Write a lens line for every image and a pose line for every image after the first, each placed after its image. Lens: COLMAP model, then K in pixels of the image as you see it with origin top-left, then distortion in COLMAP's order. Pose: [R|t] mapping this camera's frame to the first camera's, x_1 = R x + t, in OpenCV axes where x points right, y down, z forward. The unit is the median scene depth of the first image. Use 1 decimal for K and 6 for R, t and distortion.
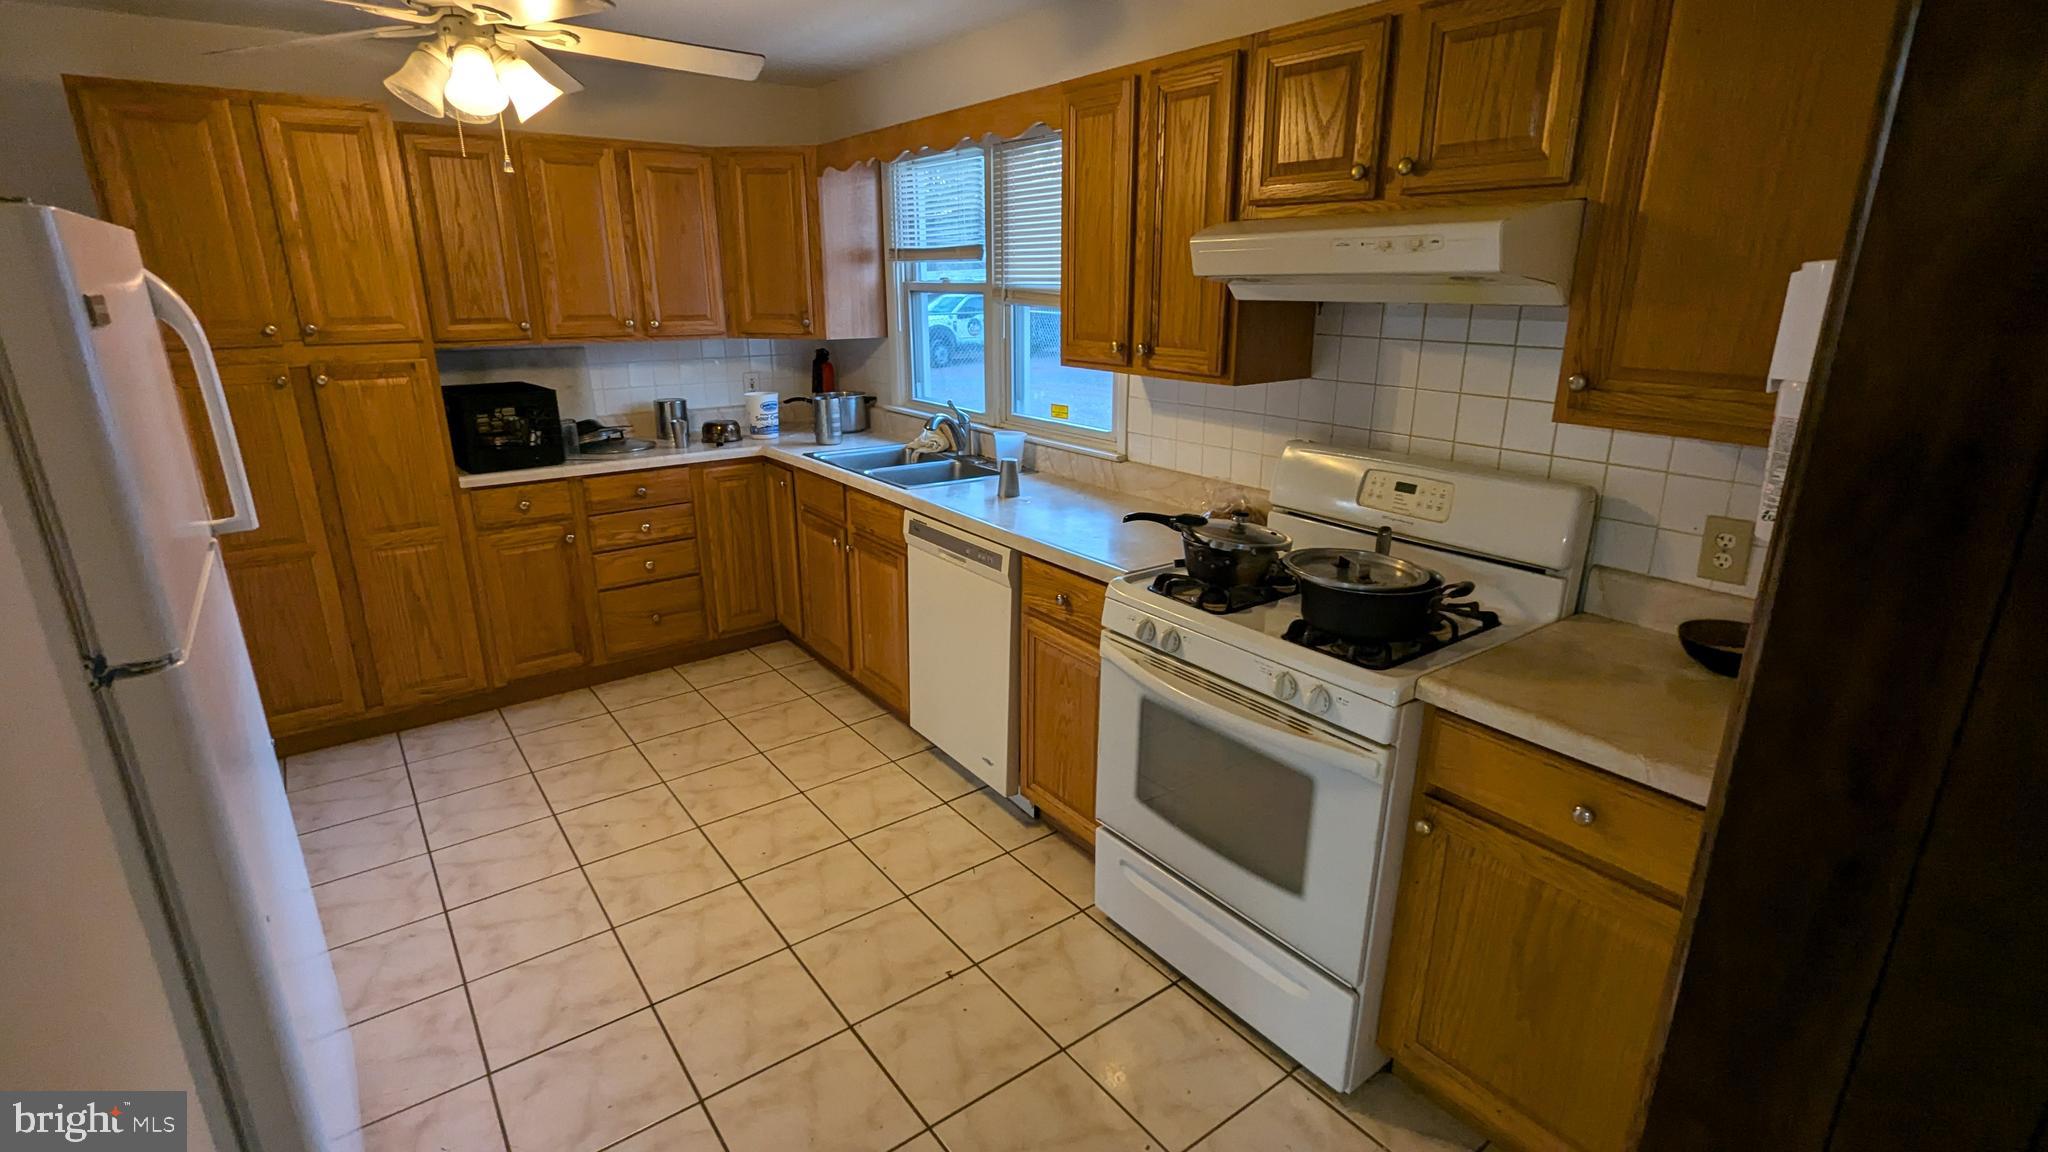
lens RADIAL K [[972.1, 0, 1028.5], [0, 972.1, 585.8], [0, 0, 1]] dist [-0.004519, 0.000364]
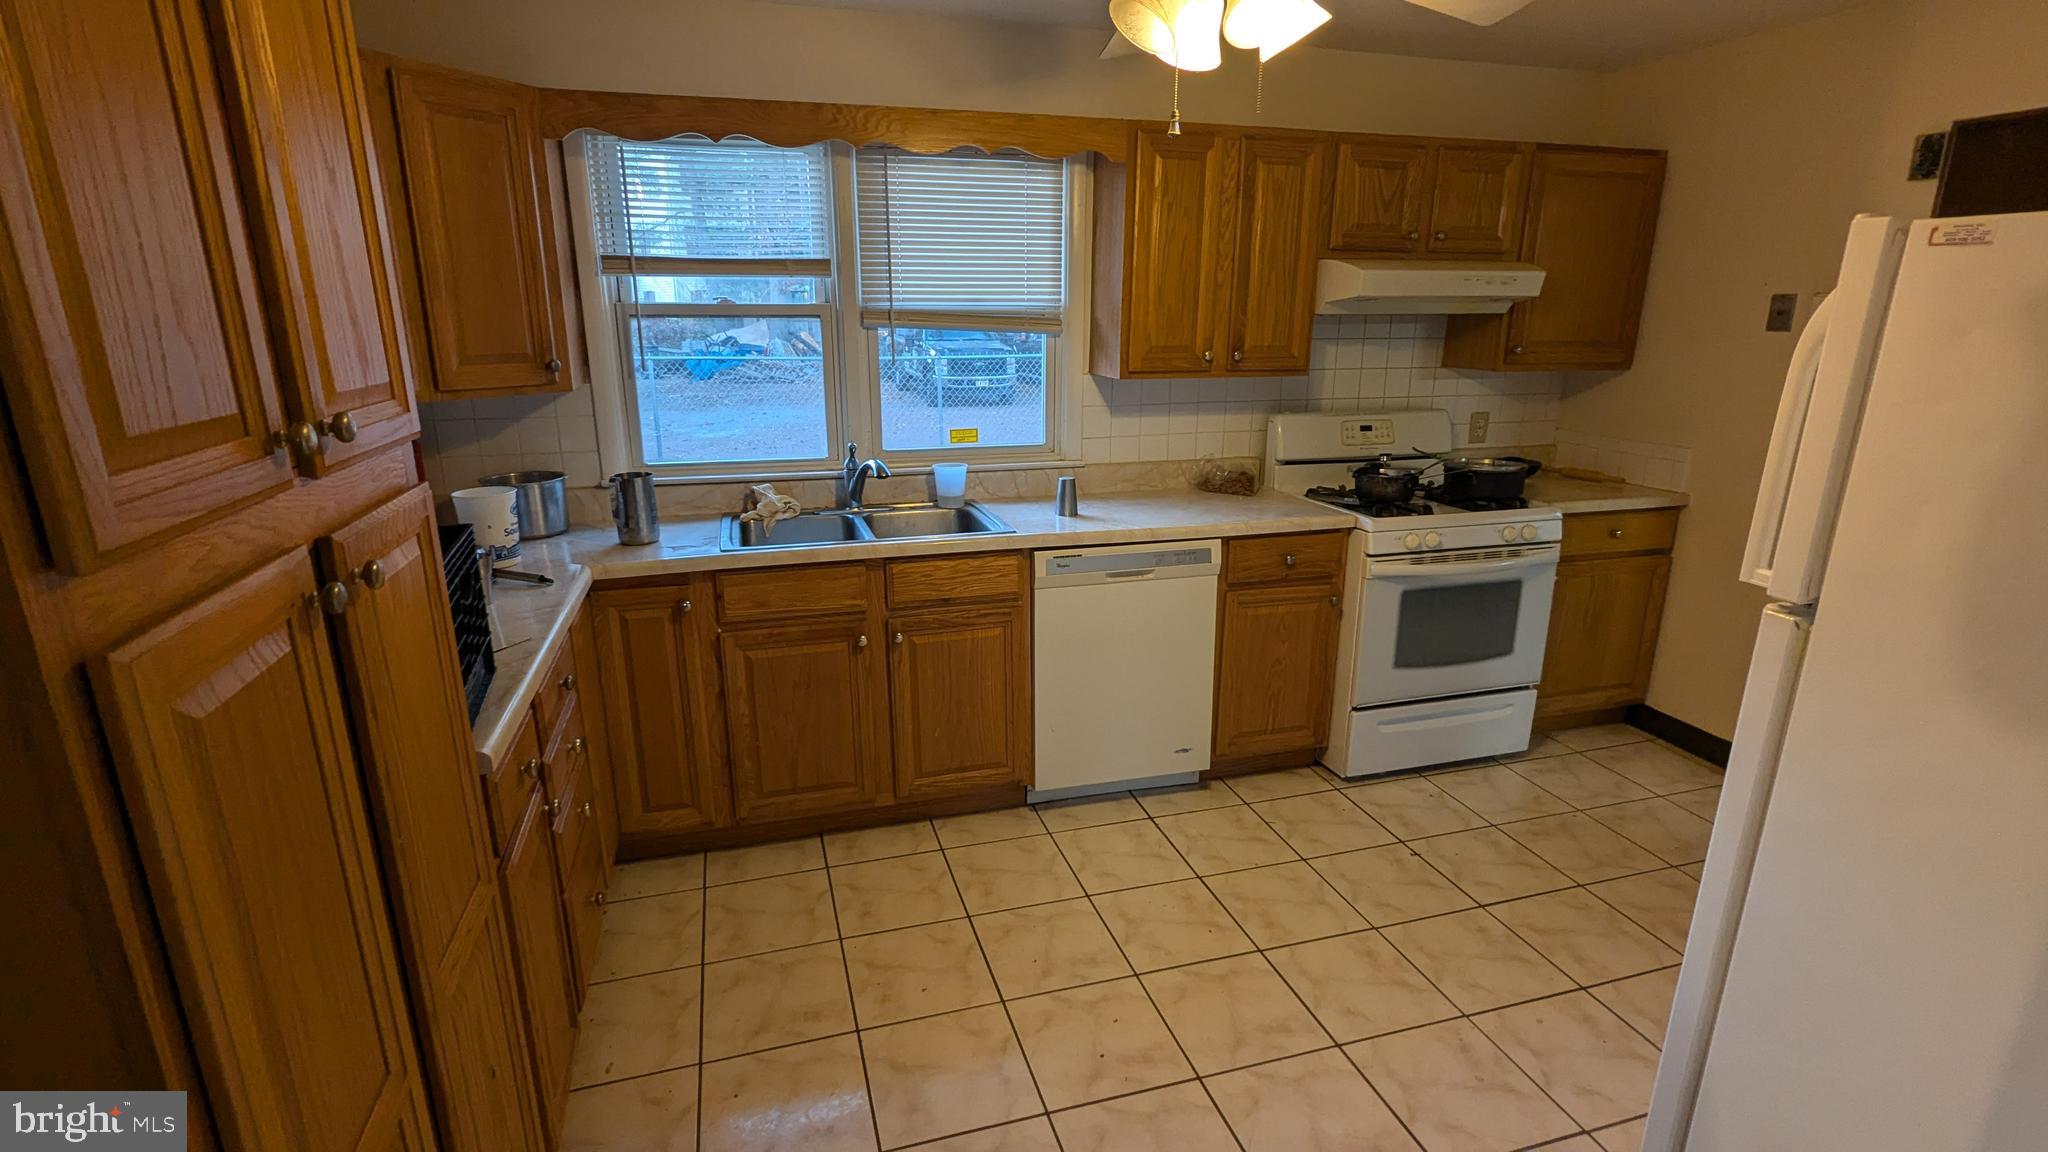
lens RADIAL K [[972.1, 0, 1027.3], [0, 972.1, 574.5], [0, 0, 1]] dist [-0.004519, 0.000364]
pose [[0.337956, -0.249489, 0.907492, -1.084291], [0.283108, 0.946515, 0.154786, -0.227922], [-0.897572, 0.204607, 0.390513, 0.749517]]
